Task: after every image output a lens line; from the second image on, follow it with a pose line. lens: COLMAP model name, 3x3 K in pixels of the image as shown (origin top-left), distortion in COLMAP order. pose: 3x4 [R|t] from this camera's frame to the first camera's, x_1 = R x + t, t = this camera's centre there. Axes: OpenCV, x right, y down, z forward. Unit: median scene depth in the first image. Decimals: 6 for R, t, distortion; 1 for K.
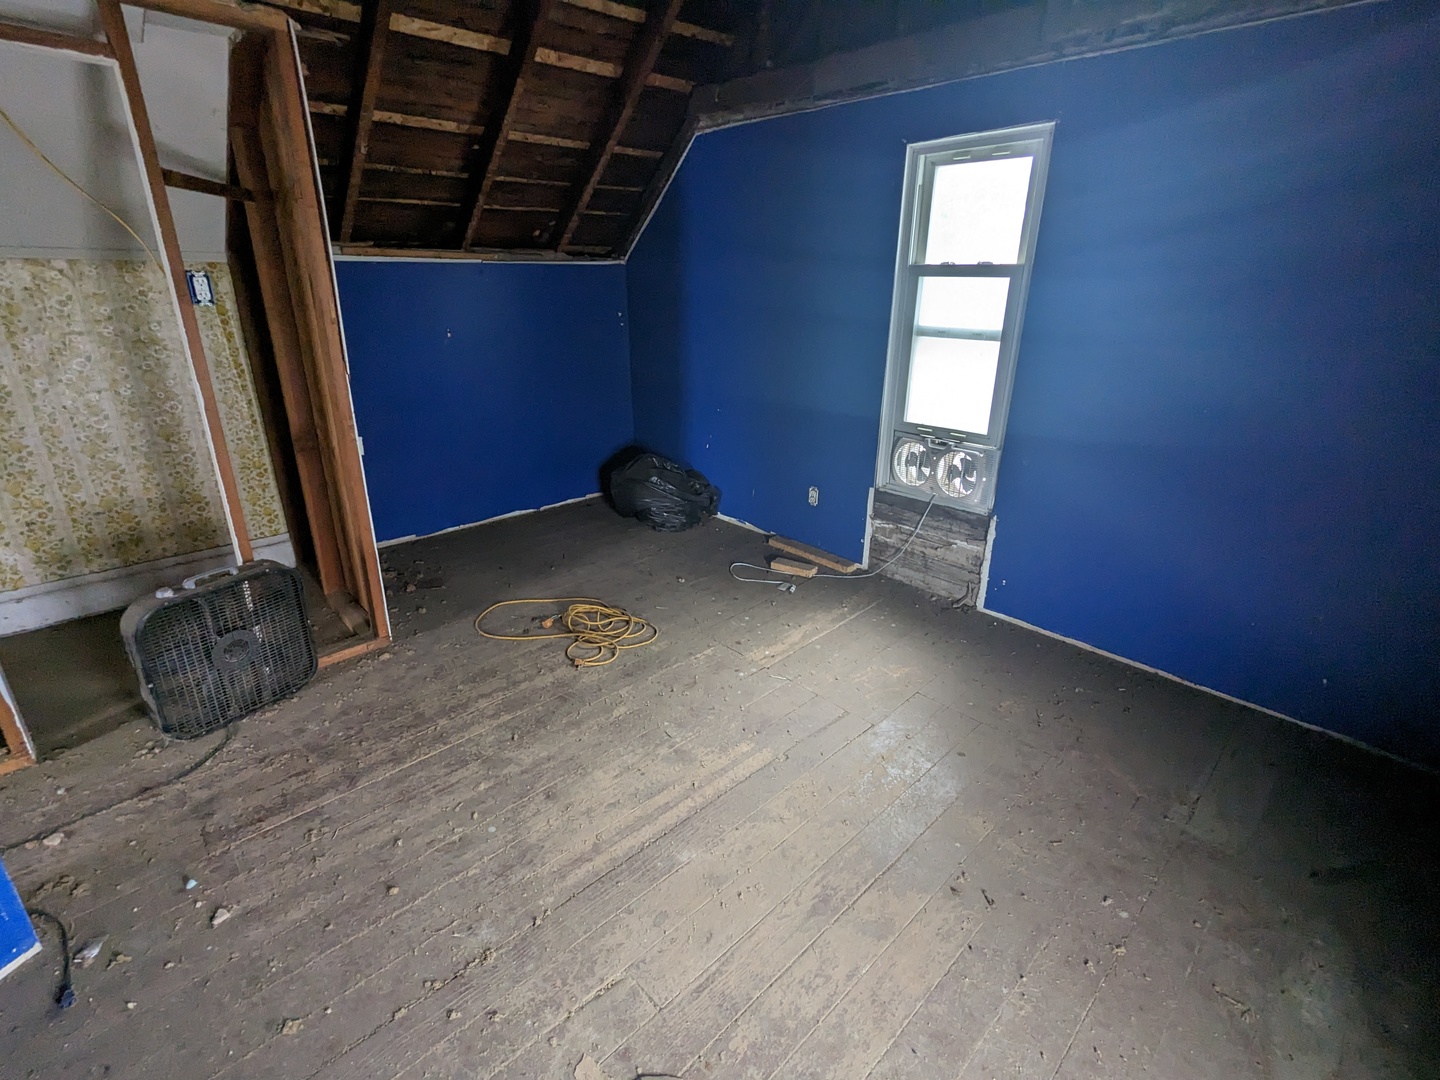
lens RADIAL K [[681.7, 0, 719.1], [0, 681.7, 536.1], [0, 0, 1]] dist [-0.002662, 0.000968]
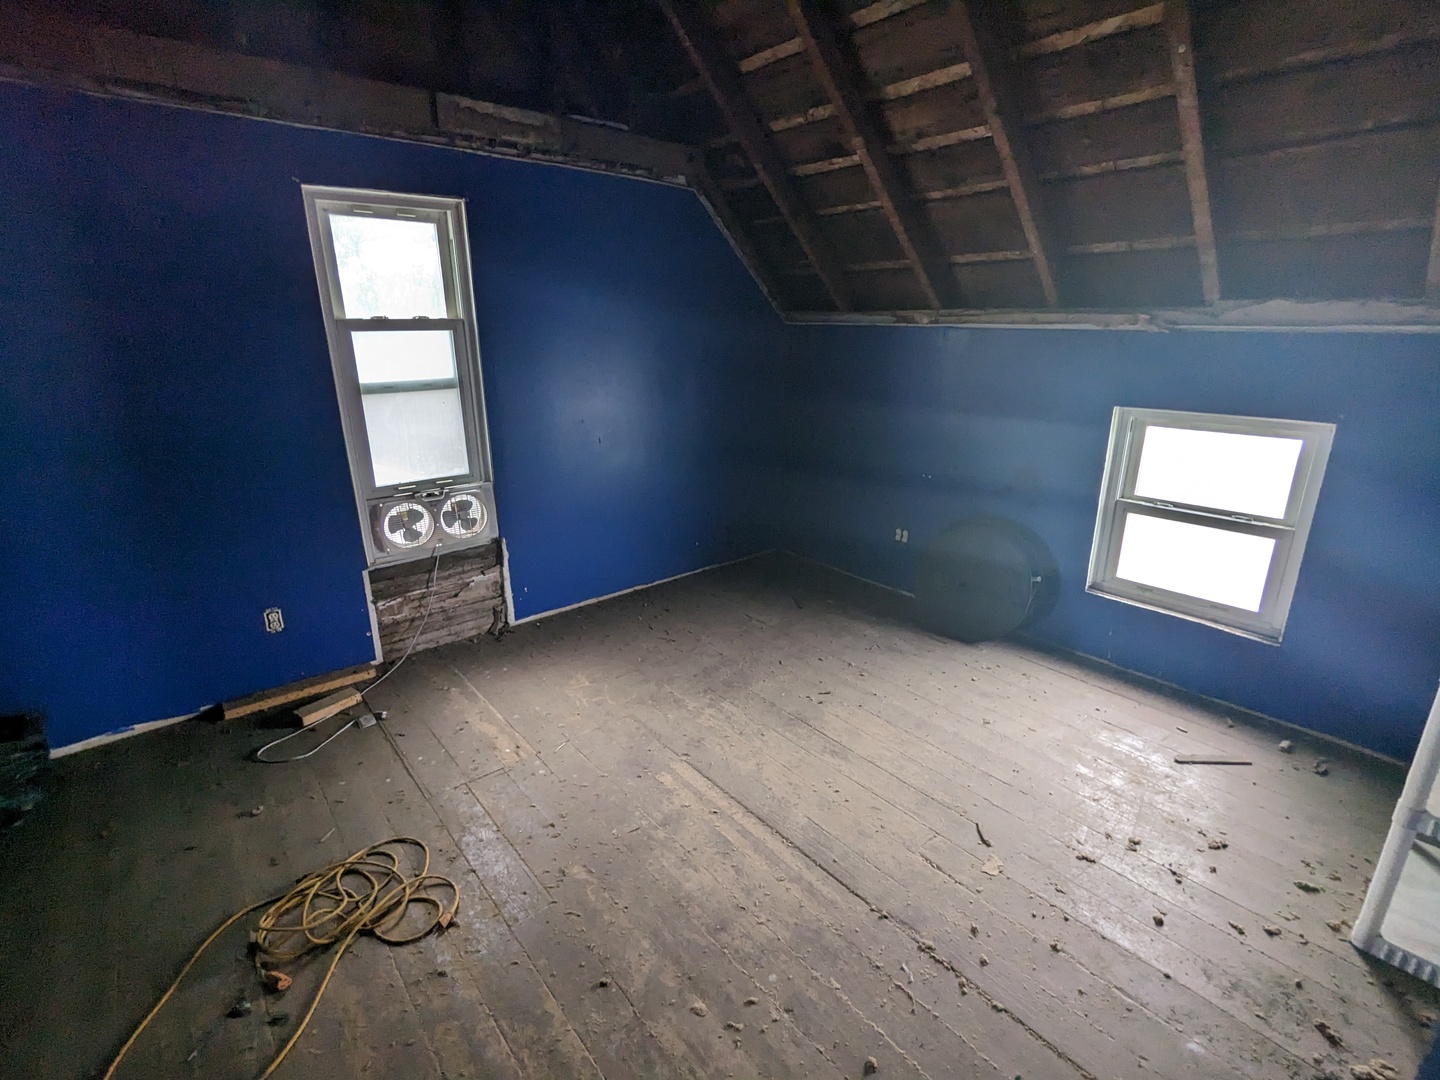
lens RADIAL K [[681.7, 0, 719.3], [0, 681.7, 537.2], [0, 0, 1]] dist [-0.002662, 0.000968]
pose [[0.070765, -0.310014, 0.948095, -0.628608], [0.361282, 0.893910, 0.265331, -0.200588], [-0.929768, 0.323753, 0.175260, 0.474987]]
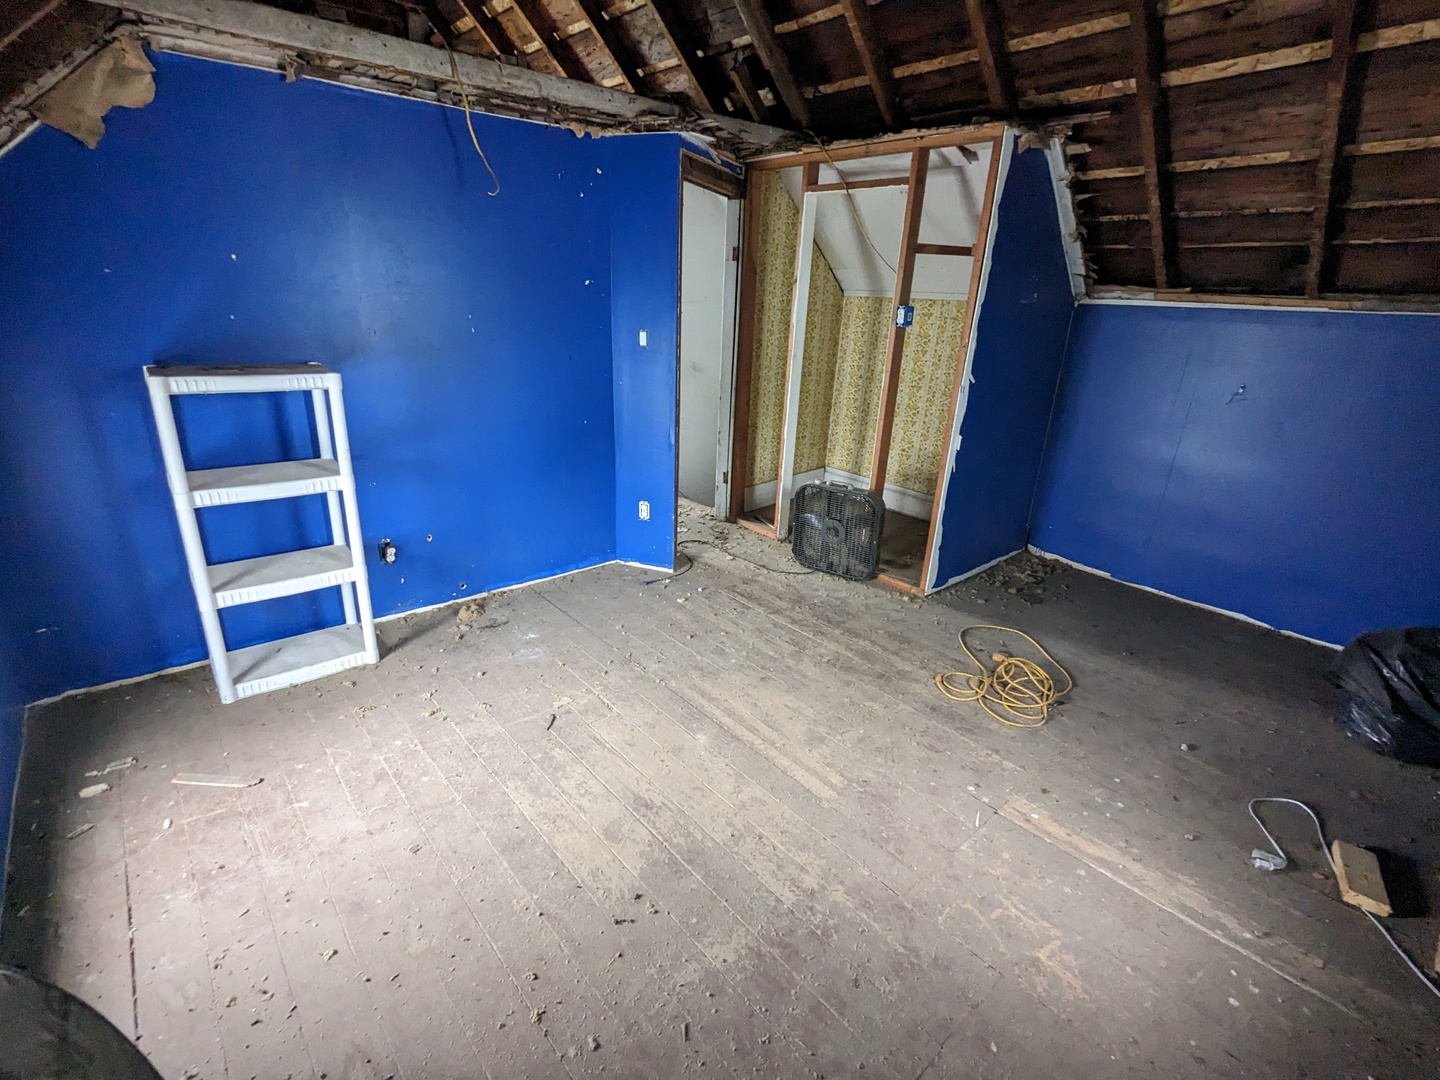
lens RADIAL K [[681.7, 0, 722.4], [0, 681.7, 535.7], [0, 0, 1]] dist [-0.002662, 0.000968]
pose [[-0.050644, 0.325285, -0.944259, 0.655767], [-0.395855, 0.861494, 0.318004, -0.184500], [0.916916, 0.389894, 0.085136, 0.477810]]
